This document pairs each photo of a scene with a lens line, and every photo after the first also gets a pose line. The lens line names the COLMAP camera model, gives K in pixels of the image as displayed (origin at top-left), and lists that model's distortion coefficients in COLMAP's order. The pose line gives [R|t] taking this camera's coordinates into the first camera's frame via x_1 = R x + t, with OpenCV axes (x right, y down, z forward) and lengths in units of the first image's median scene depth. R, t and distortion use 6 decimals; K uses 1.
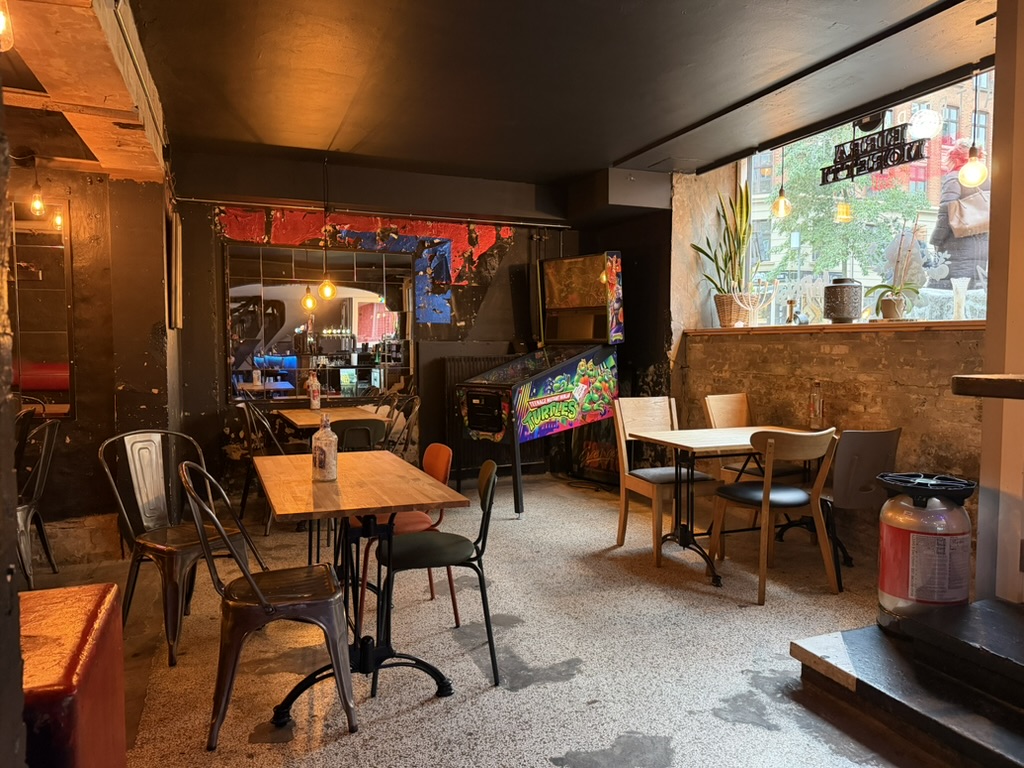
lens RADIAL K [[712.3, 0, 512.0], [0, 712.3, 384.0], [0, 0, 1]] dist [0.126971, -0.199667]
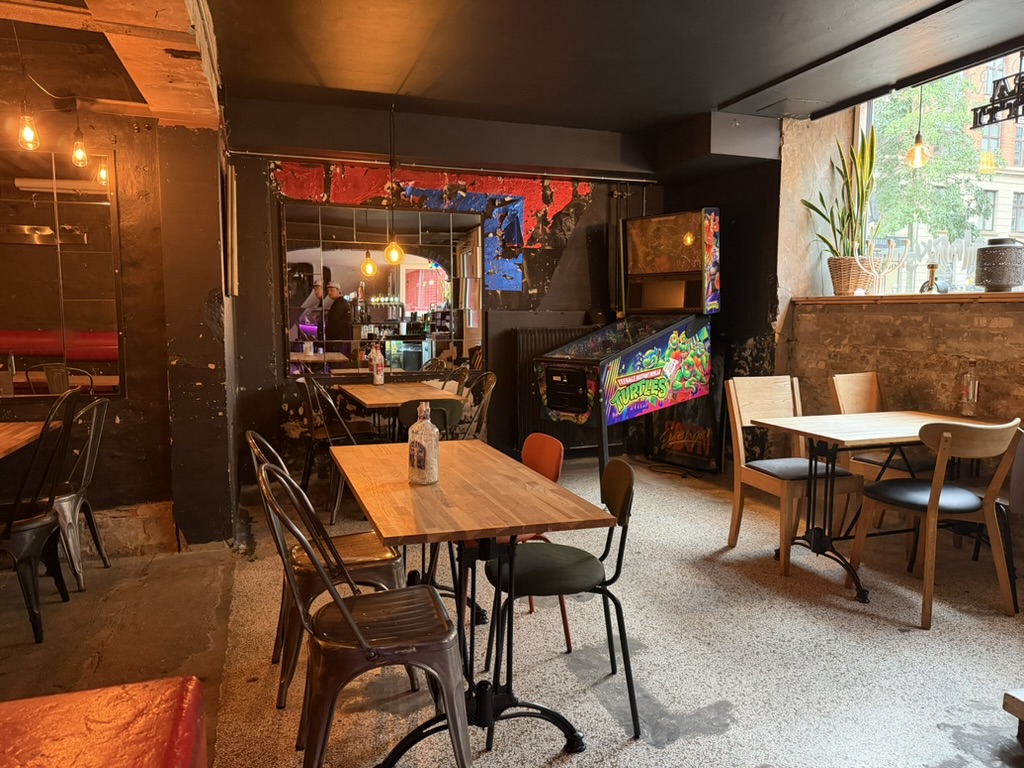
lens RADIAL K [[713.9, 0, 510.7], [0, 713.9, 384.3], [0, 0, 1]] dist [0.125166, -0.218571]
pose [[0.998658, 0.008041, -0.051160, -0.064657], [-0.005762, 0.998991, 0.044534, -0.008090], [0.051466, -0.044179, 0.997697, 0.103959]]
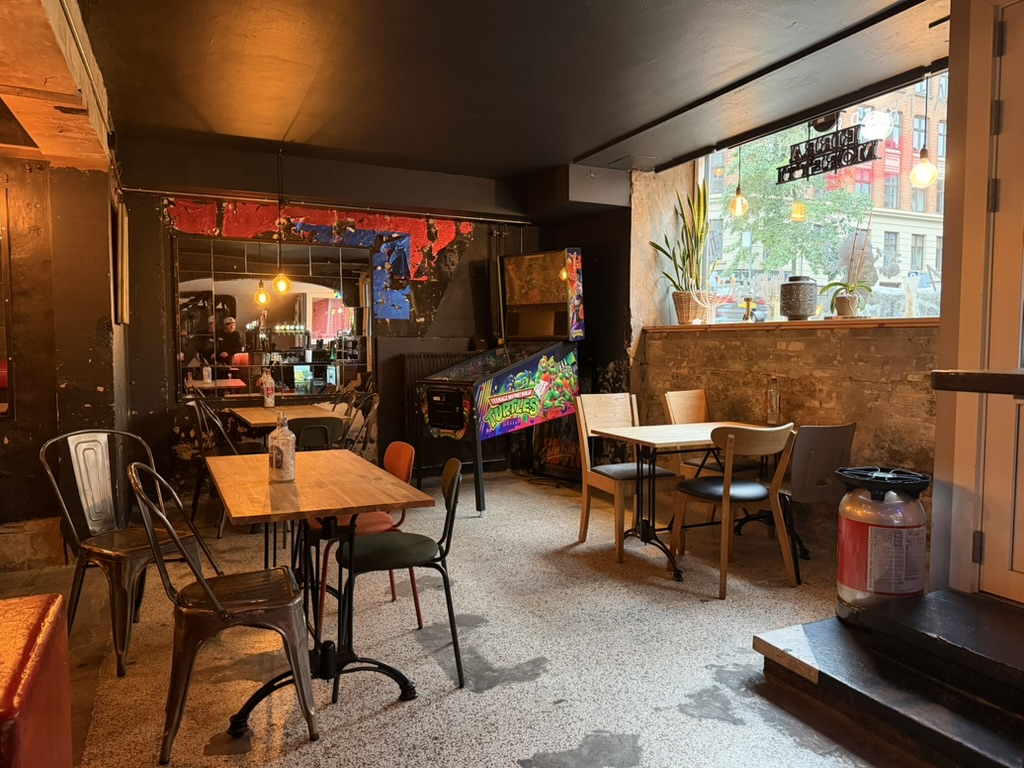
lens RADIAL K [[712.9, 0, 512.0], [0, 712.9, 384.0], [0, 0, 1]] dist [0.099071, -0.131168]
pose [[0.998184, -0.002646, 0.060187, -0.005721], [0.002389, 0.999988, 0.004329, 0.000227], [-0.060198, -0.004177, 0.998178, 0.009297]]
